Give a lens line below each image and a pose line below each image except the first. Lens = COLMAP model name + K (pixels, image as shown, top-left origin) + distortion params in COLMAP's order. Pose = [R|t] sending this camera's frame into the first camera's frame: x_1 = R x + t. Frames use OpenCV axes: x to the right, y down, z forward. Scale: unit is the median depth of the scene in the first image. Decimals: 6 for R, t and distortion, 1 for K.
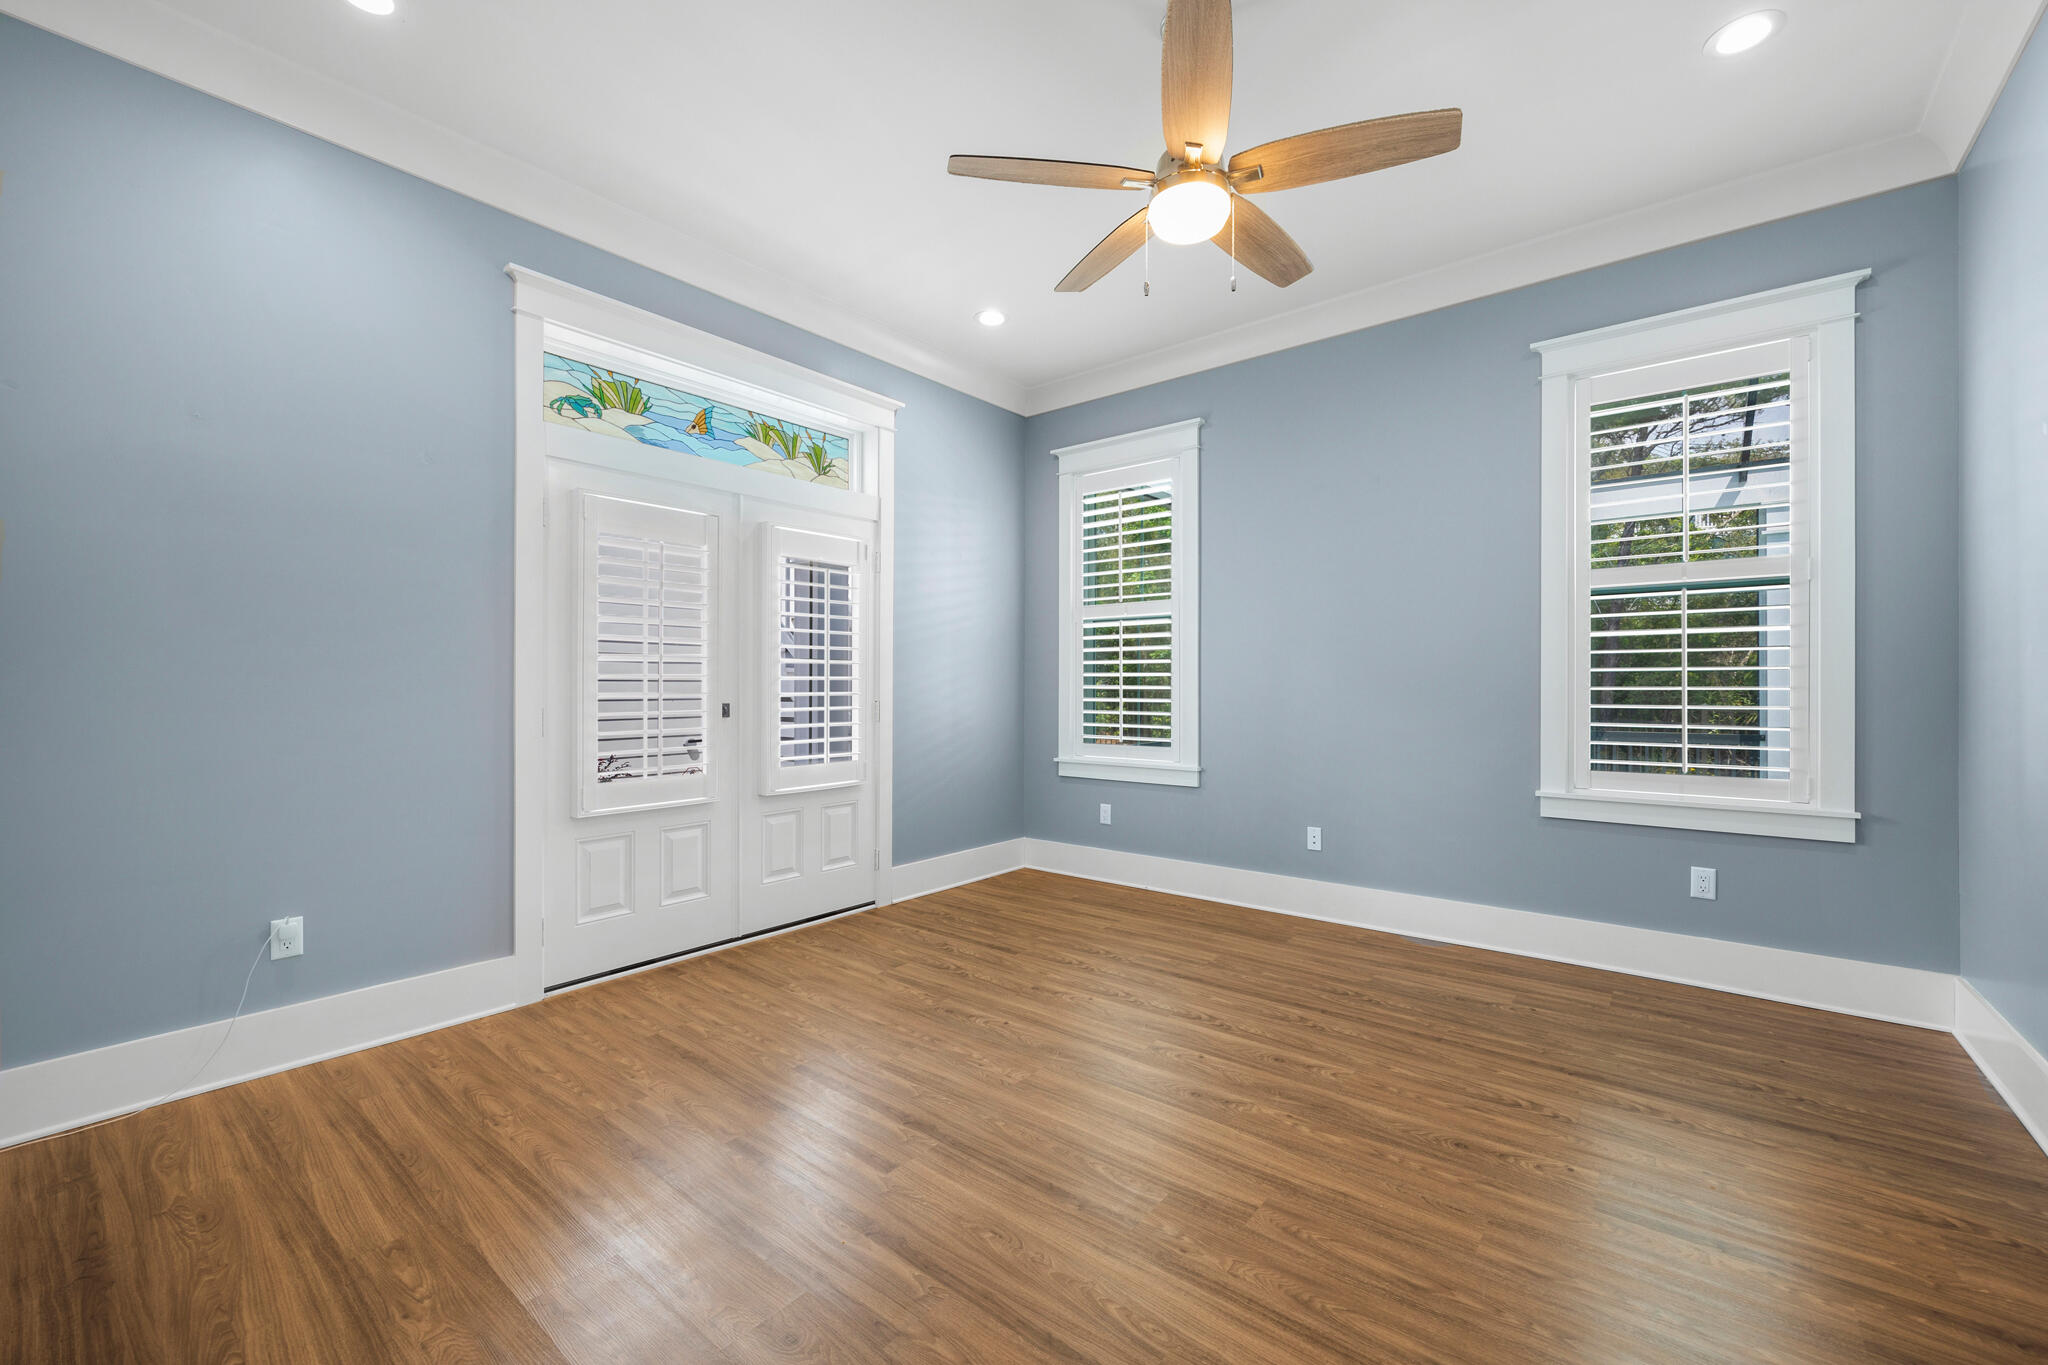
lens RADIAL K [[823.2, 0, 1027.8], [0, 823.2, 690.7], [0, 0, 1]] dist [-0.011800, 0.000033]
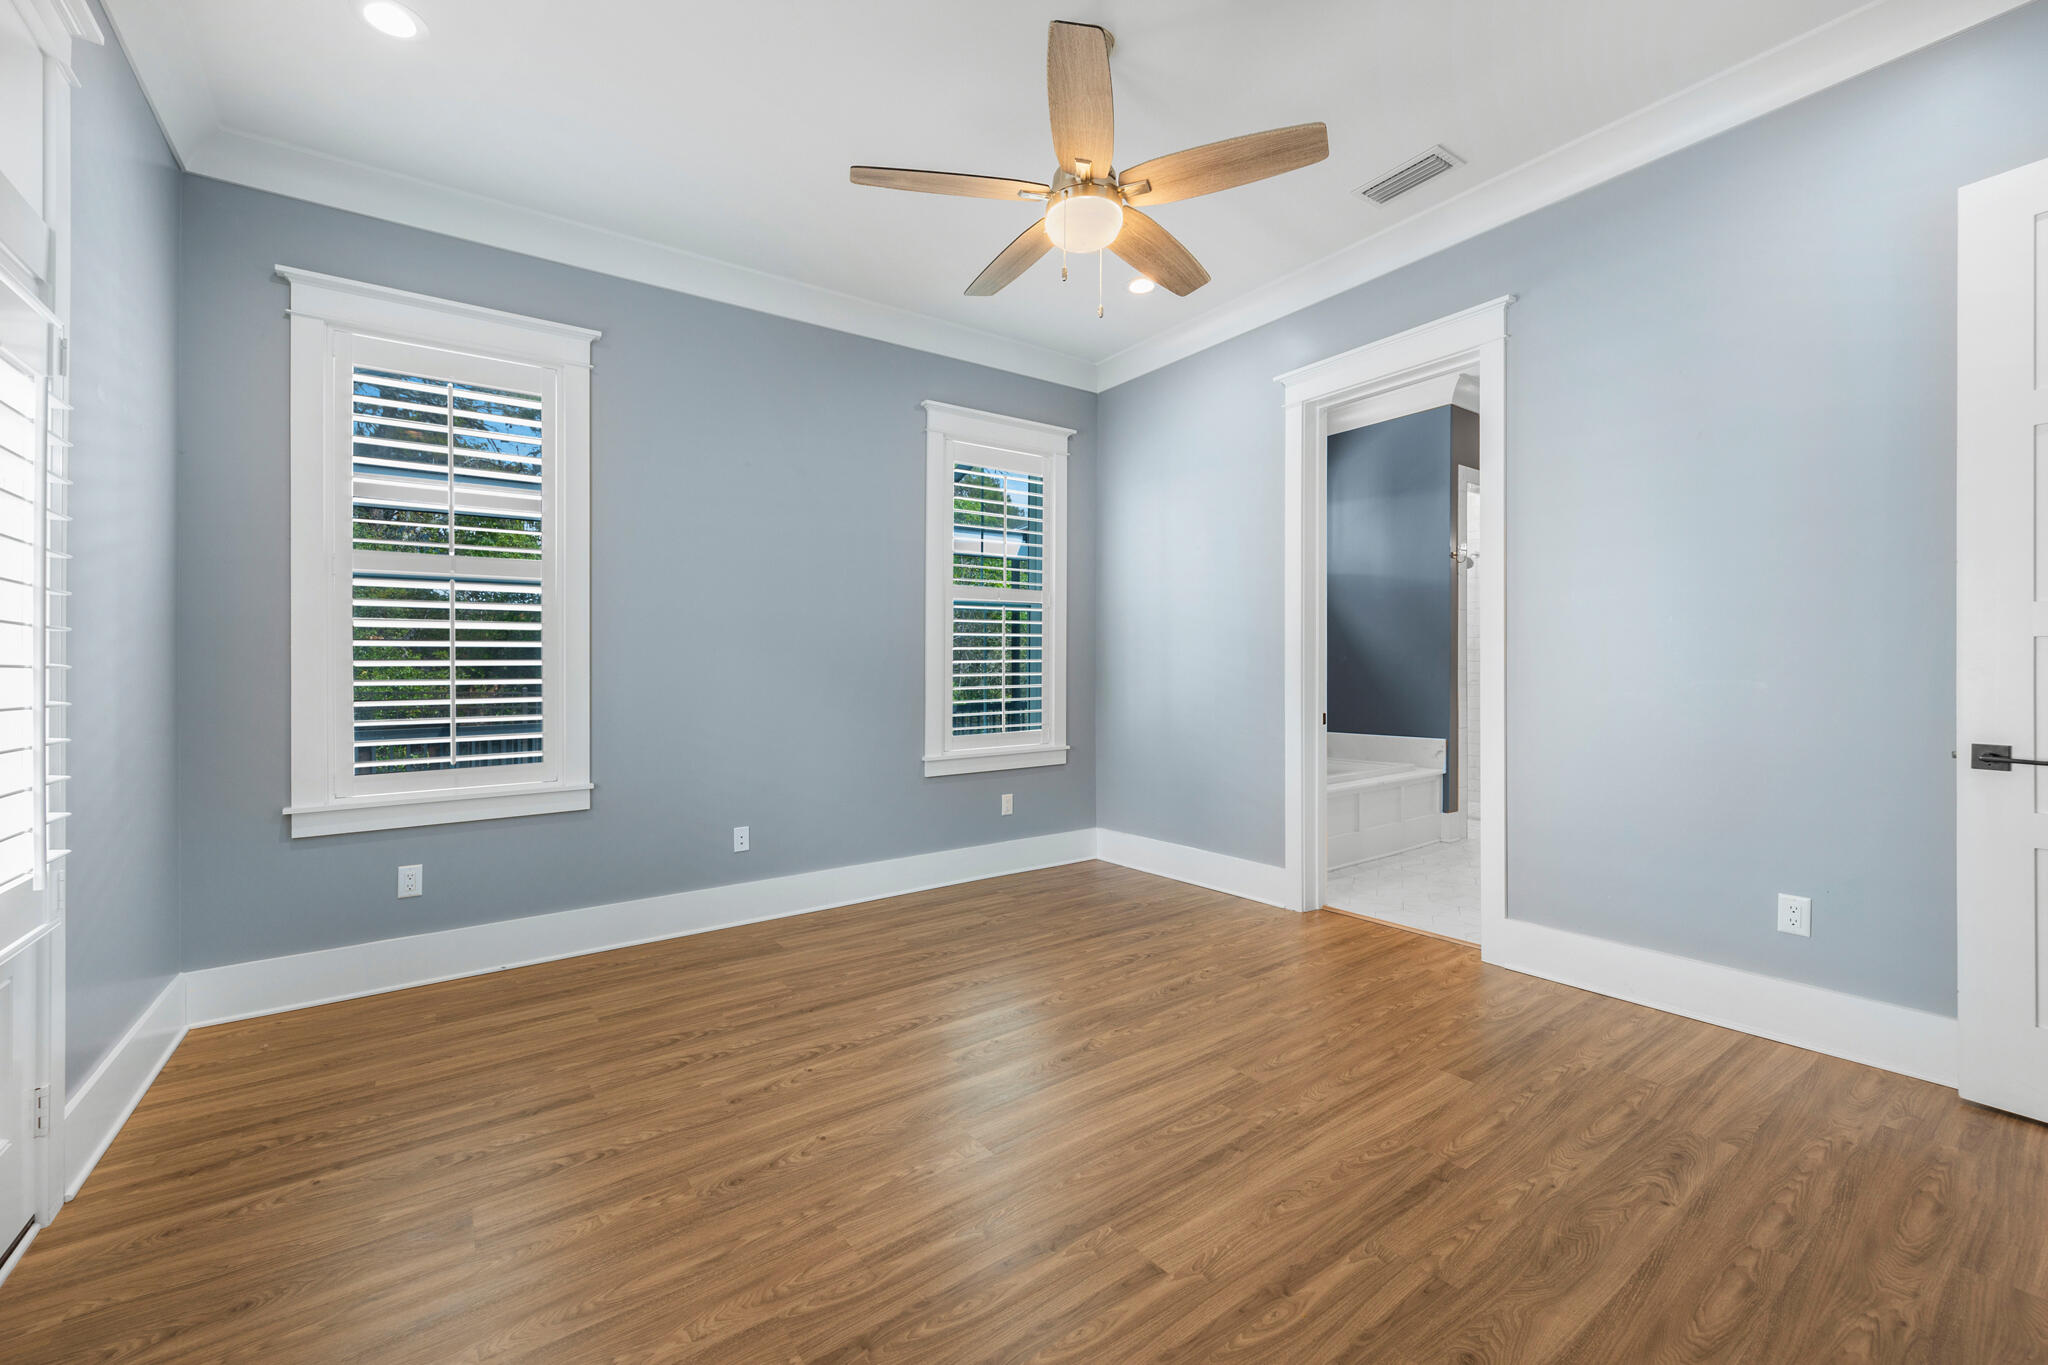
lens RADIAL K [[834.8, 0, 1010.3], [0, 834.8, 681.2], [0, 0, 1]] dist [0.000437, 0.000357]
pose [[0.261024, -0.011075, 0.965269, -0.601848], [0.021755, 0.999748, 0.005587, 0.002105], [-0.965087, 0.019541, 0.261199, 0.560981]]
